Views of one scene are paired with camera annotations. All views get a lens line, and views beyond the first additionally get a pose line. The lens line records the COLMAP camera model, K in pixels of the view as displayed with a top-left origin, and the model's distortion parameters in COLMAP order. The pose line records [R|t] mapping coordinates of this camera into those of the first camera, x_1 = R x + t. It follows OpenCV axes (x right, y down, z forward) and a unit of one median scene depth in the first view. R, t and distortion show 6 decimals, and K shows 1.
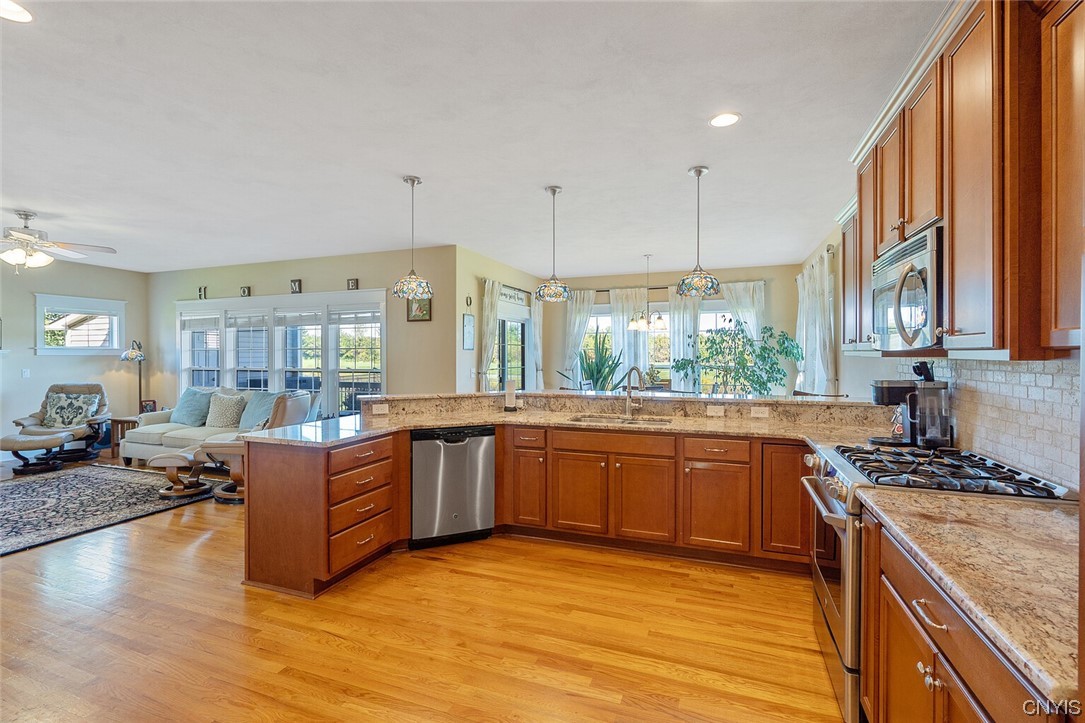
lens RADIAL K [[497.0, 0, 547.1], [0, 497.0, 355.6], [0, 0, 1]] dist [-0.006971, 0.003818]
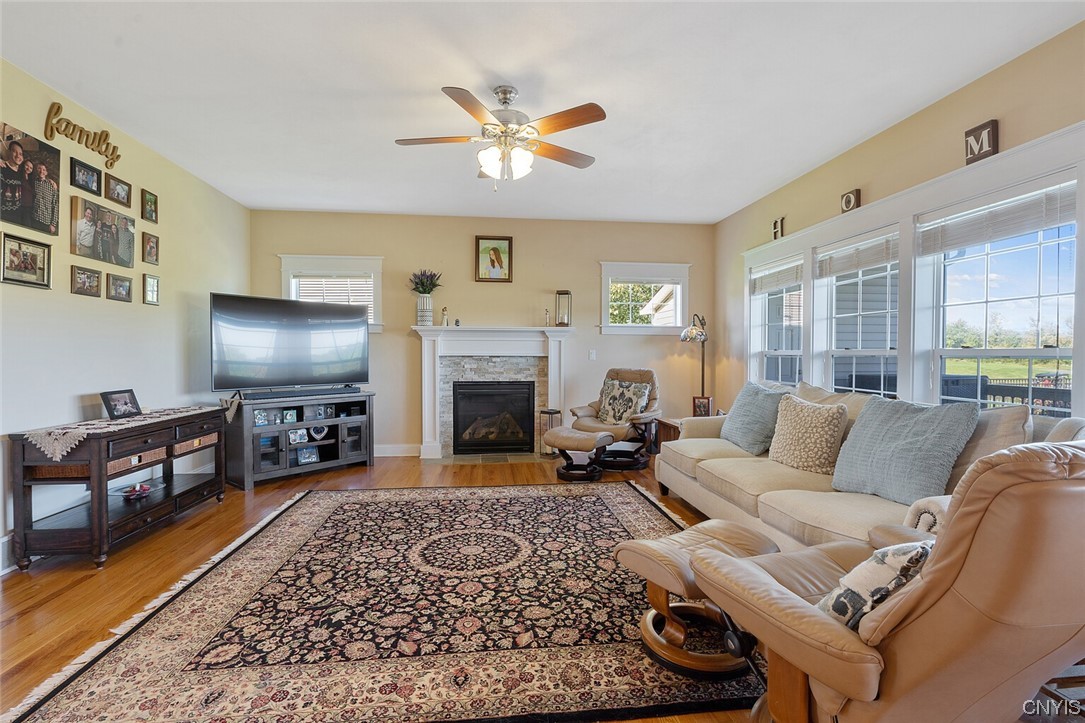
lens RADIAL K [[497.0, 0, 539.2], [0, 497.0, 361.9], [0, 0, 1]] dist [-0.006971, 0.003818]
pose [[0.457627, 0.018358, -0.888955, -0.352569], [-0.006721, 0.999830, 0.017188, 0.037102], [0.889119, -0.001891, 0.457672, 0.568190]]
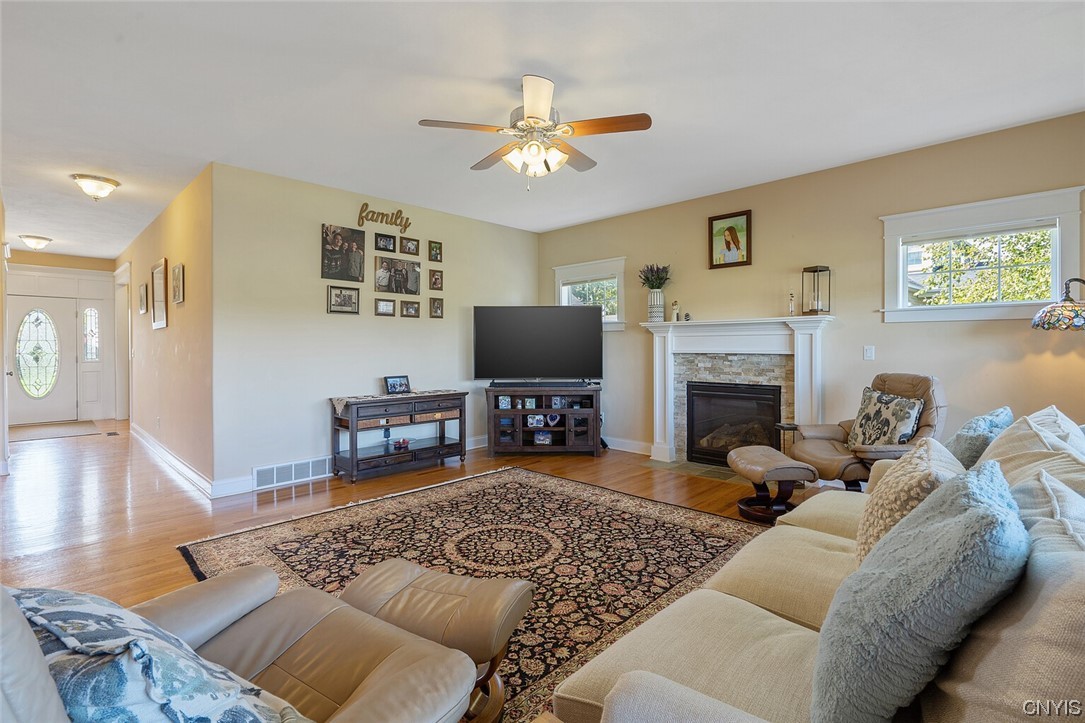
lens RADIAL K [[497.0, 0, 537.5], [0, 497.0, 350.5], [0, 0, 1]] dist [-0.006971, 0.003818]
pose [[-0.401407, 0.012249, -0.915818, -0.368111], [0.001260, 0.999917, 0.012822, 0.027196], [0.915899, 0.003993, -0.401389, 0.951848]]
